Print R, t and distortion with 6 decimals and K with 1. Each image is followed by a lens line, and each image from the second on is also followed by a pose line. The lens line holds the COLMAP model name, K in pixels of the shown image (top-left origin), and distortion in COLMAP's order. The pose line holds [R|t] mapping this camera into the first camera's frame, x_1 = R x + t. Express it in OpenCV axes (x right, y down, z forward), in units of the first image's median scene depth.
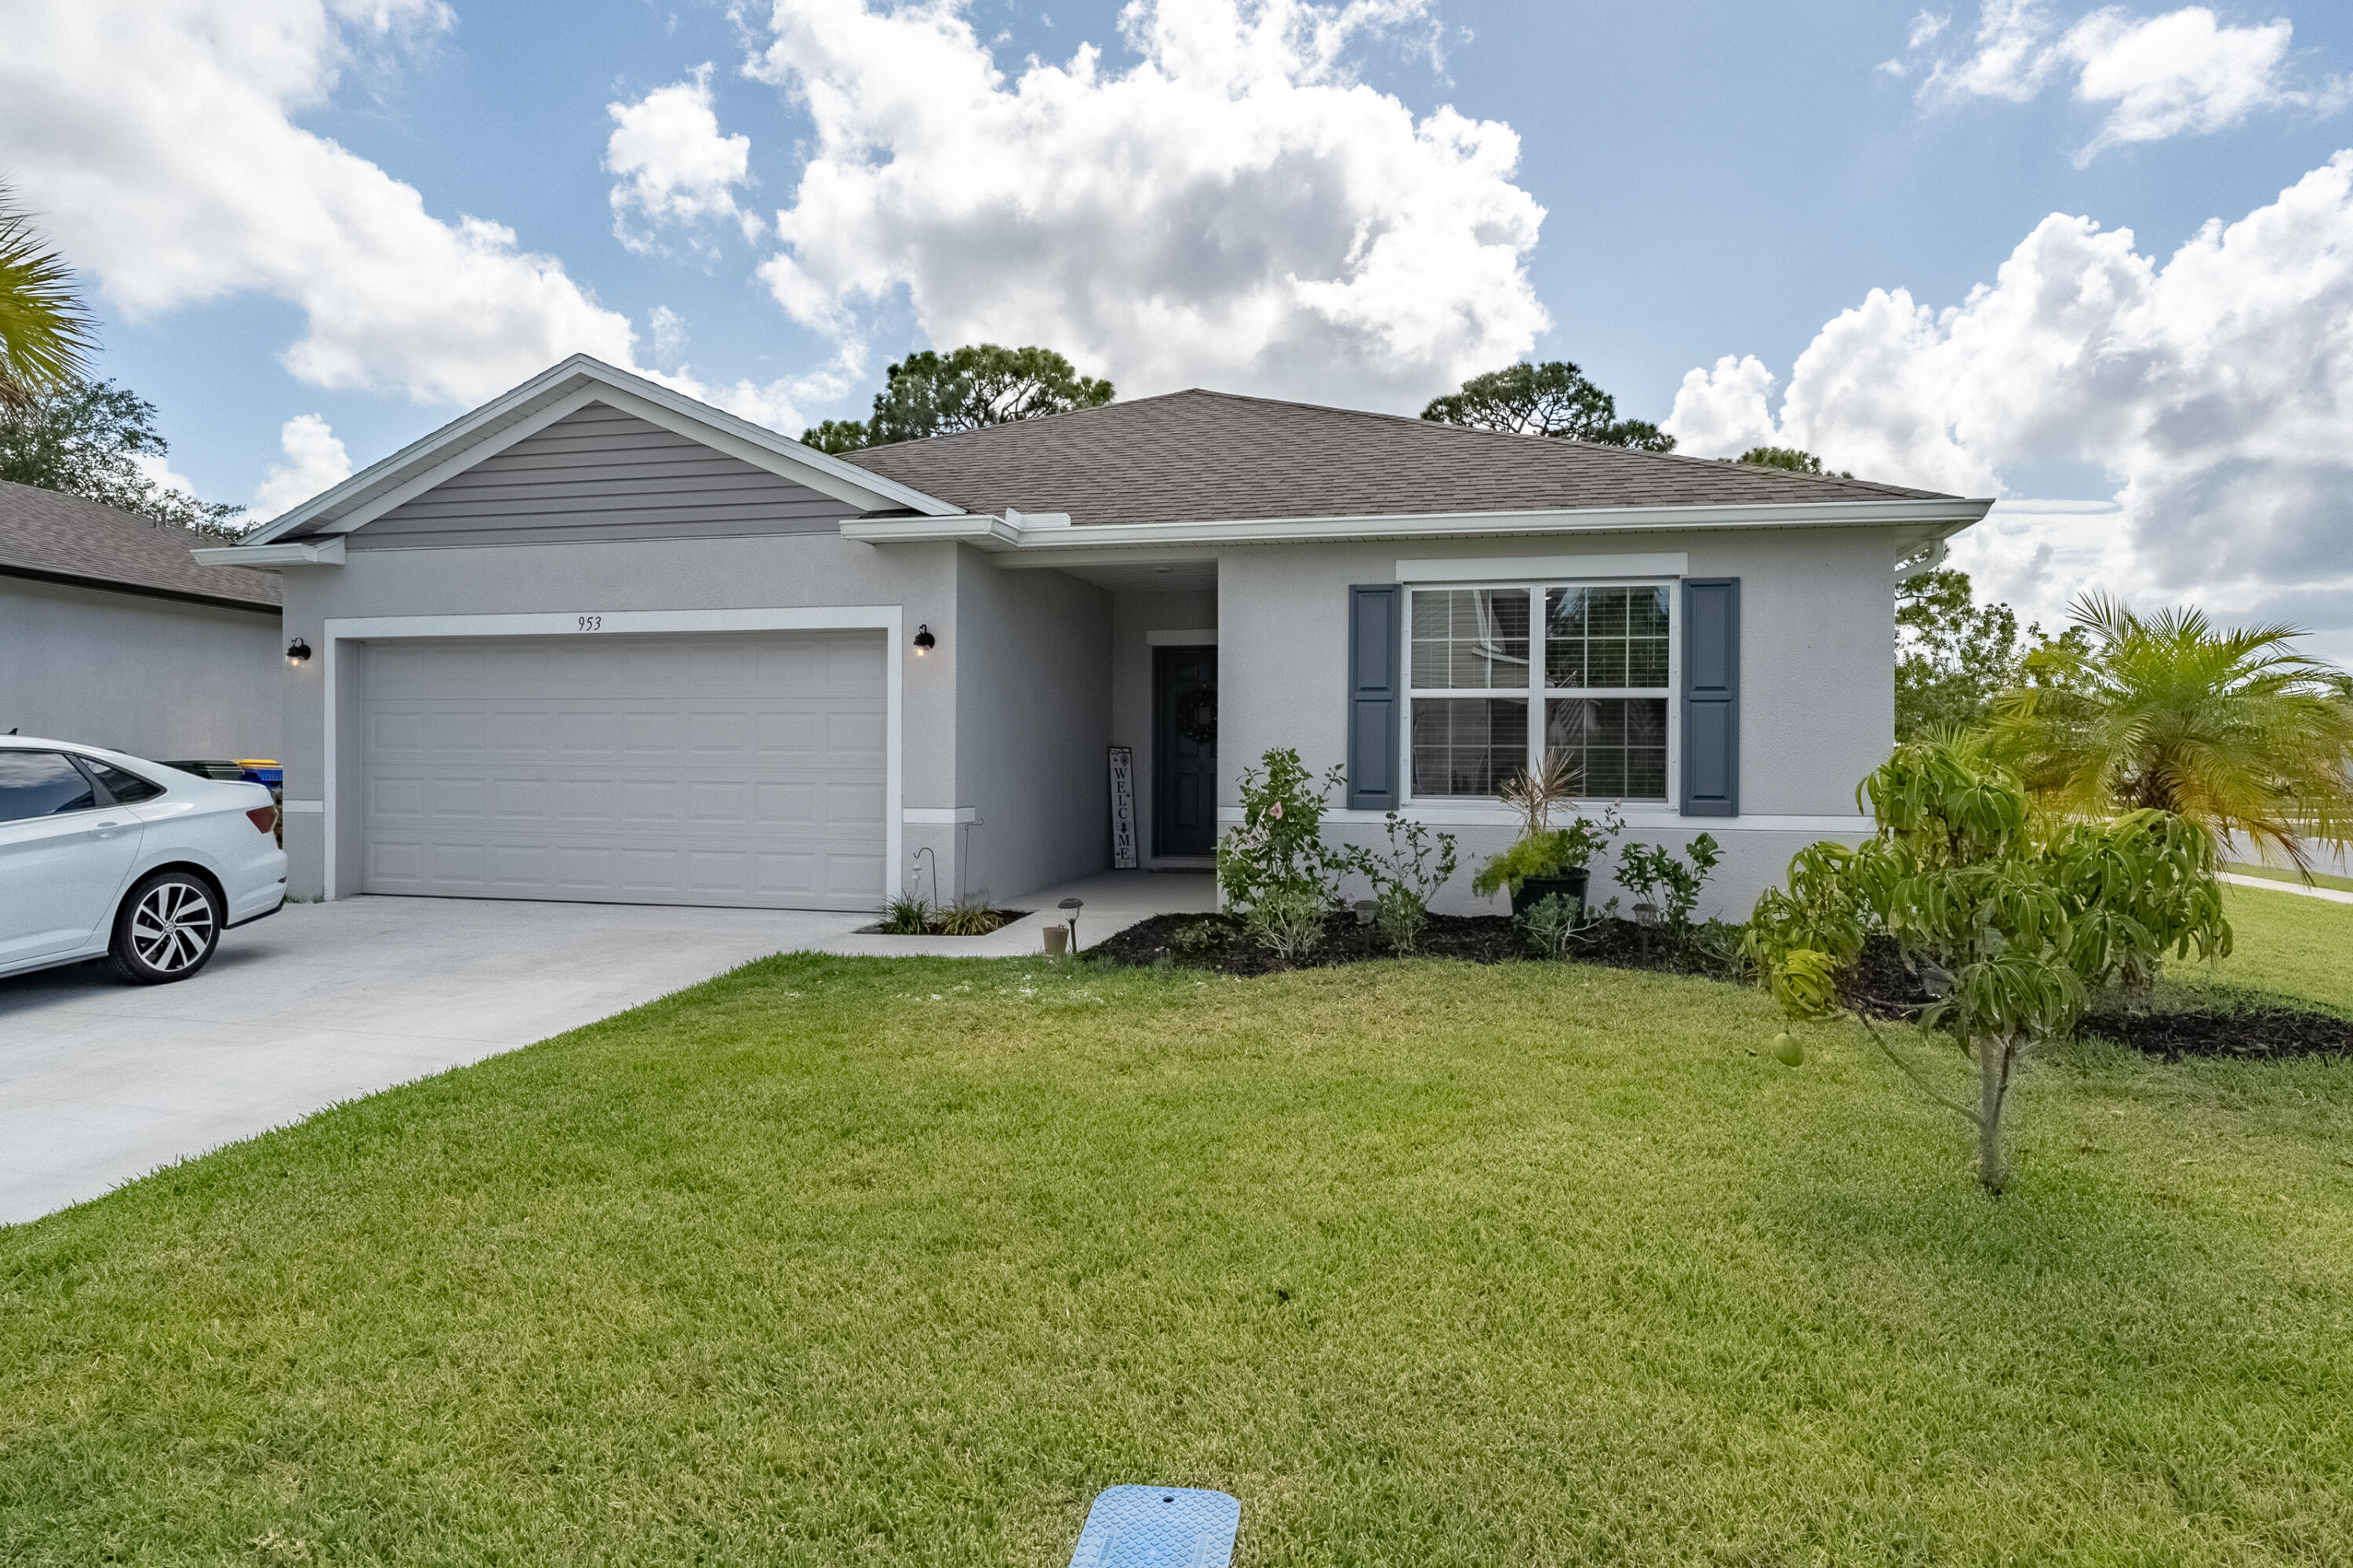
lens RADIAL K [[1442.5, 0, 1176.5], [0, 1442.5, 784.0], [0, 0, 1]] dist [0.001191, 0.000850]
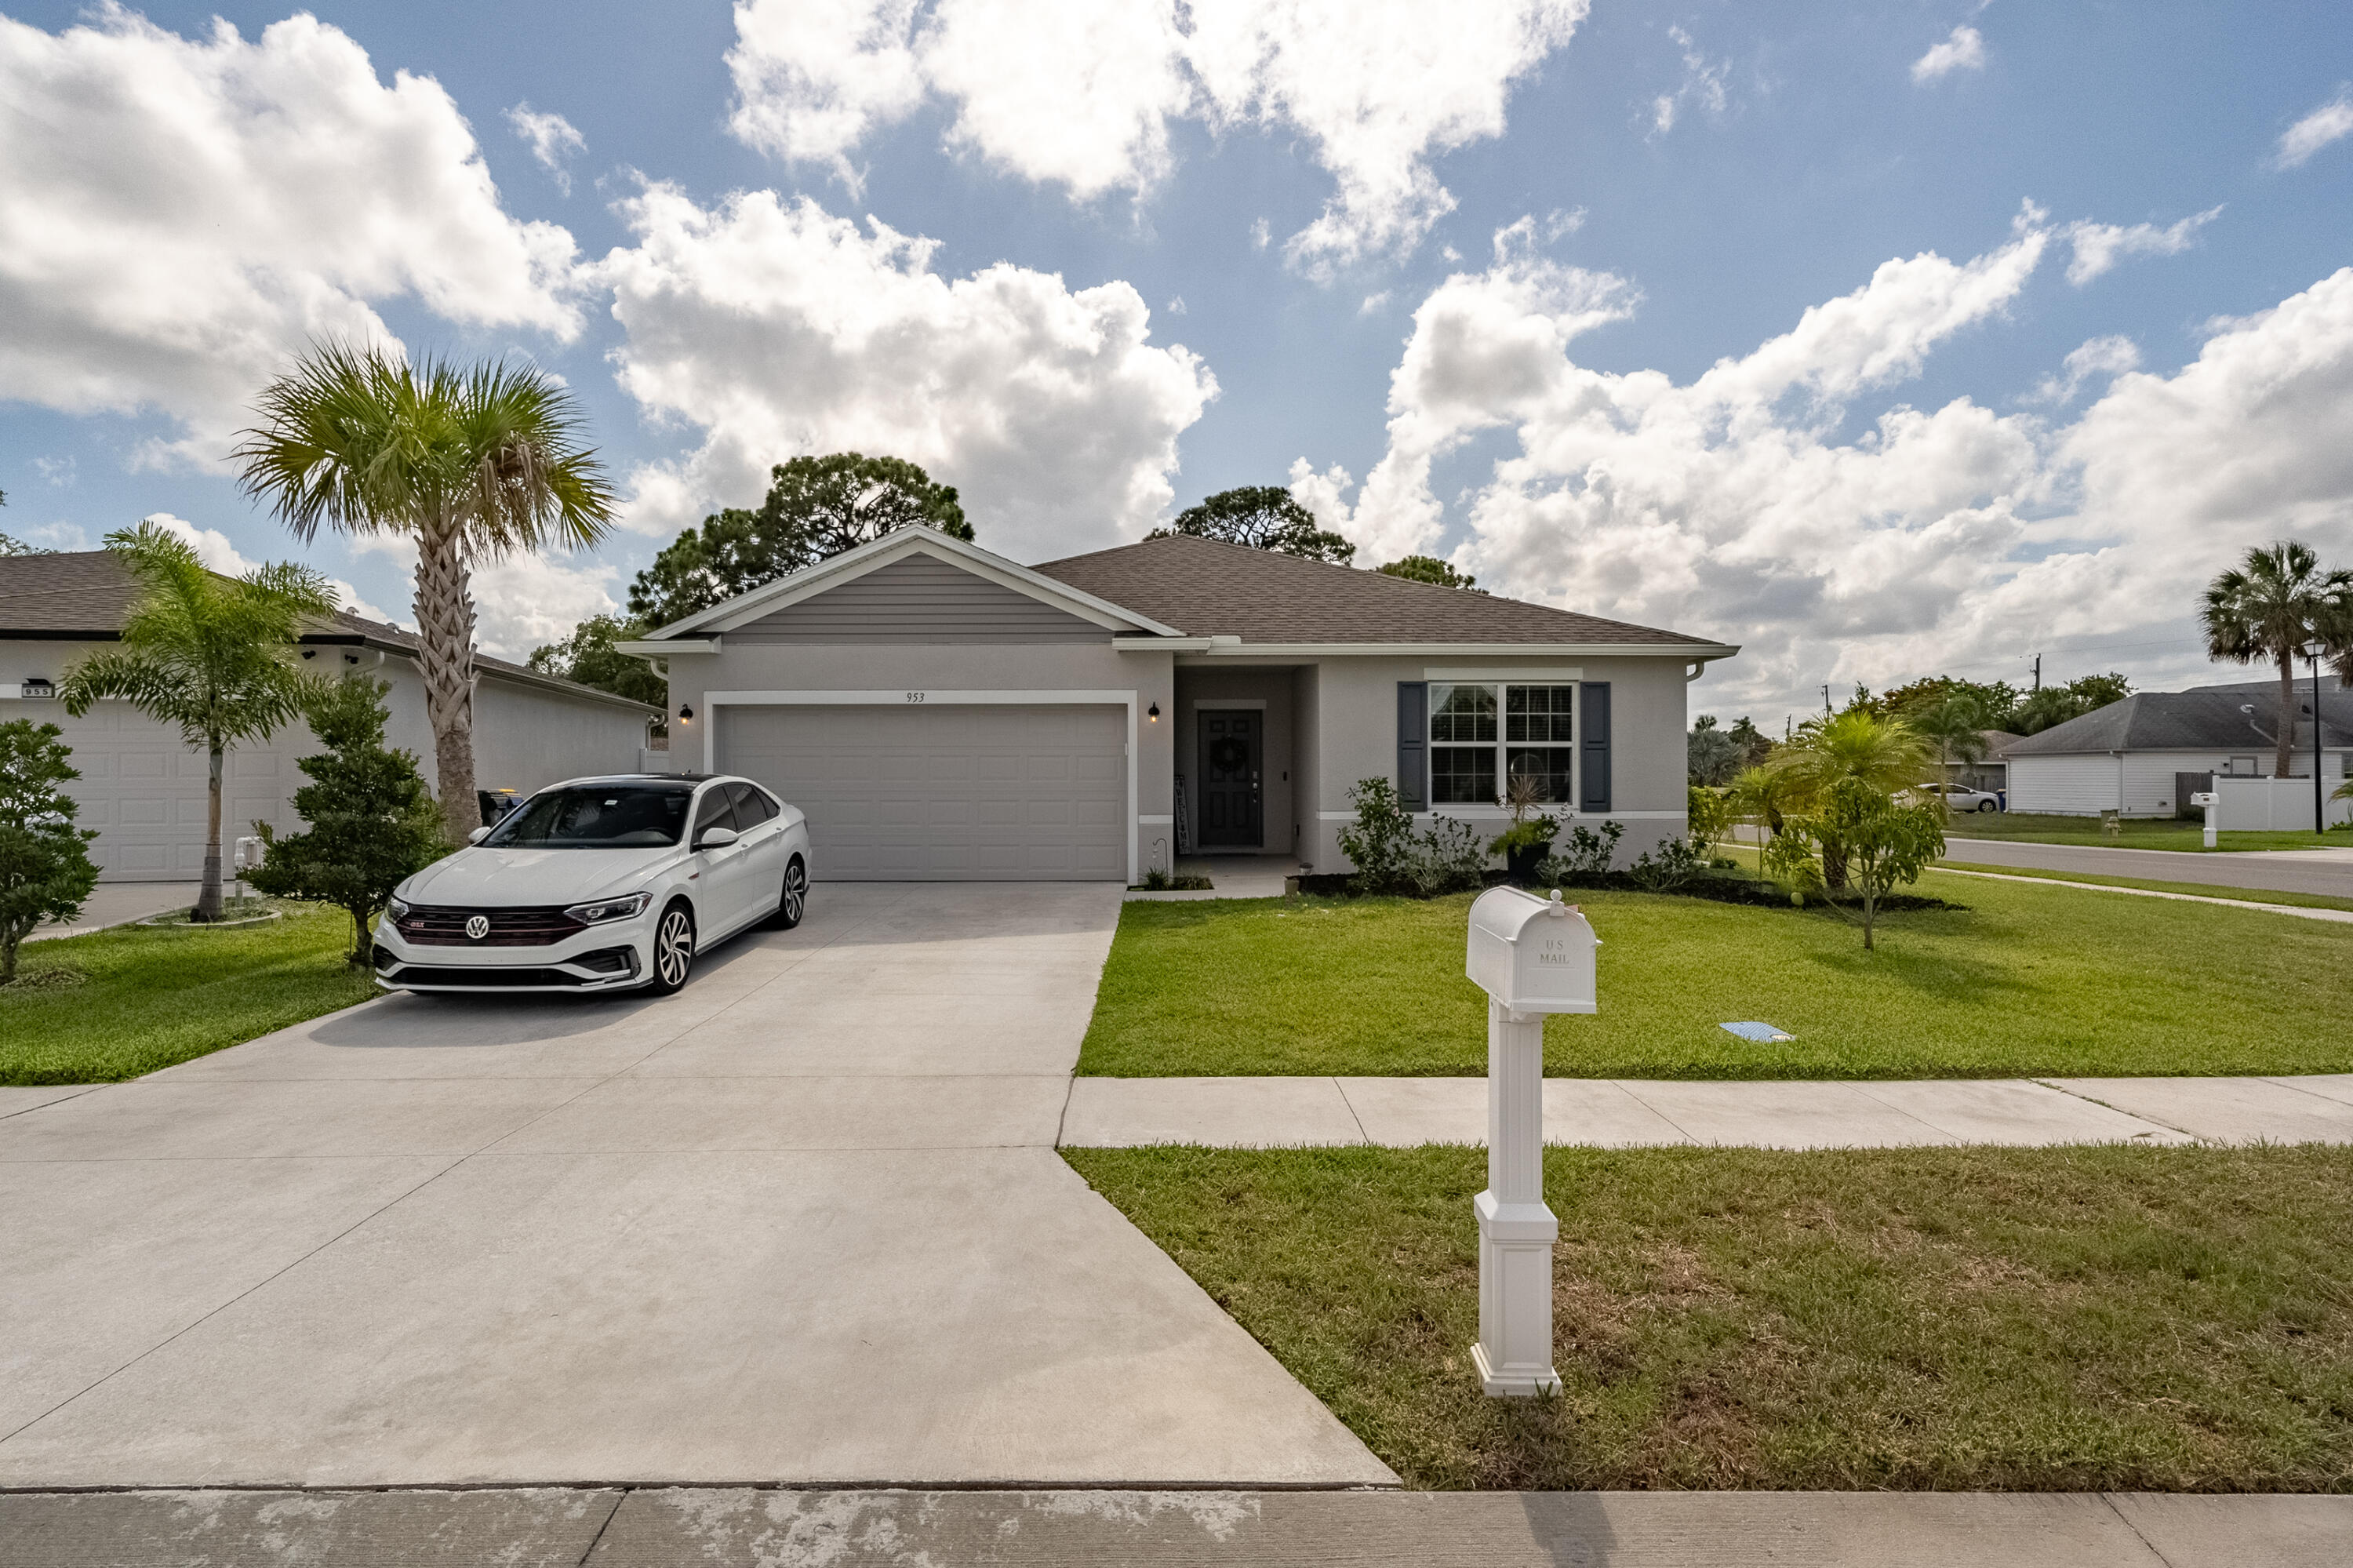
lens RADIAL K [[1215.3, 0, 1176.5], [0, 1215.3, 784.0], [0, 0, 1]] dist [-0.001755, -0.000106]
pose [[0.969163, -0.008277, 0.246280, -0.483994], [0.012127, 0.999827, -0.014122, 0.001995], [-0.246120, 0.016673, 0.969096, -0.333040]]
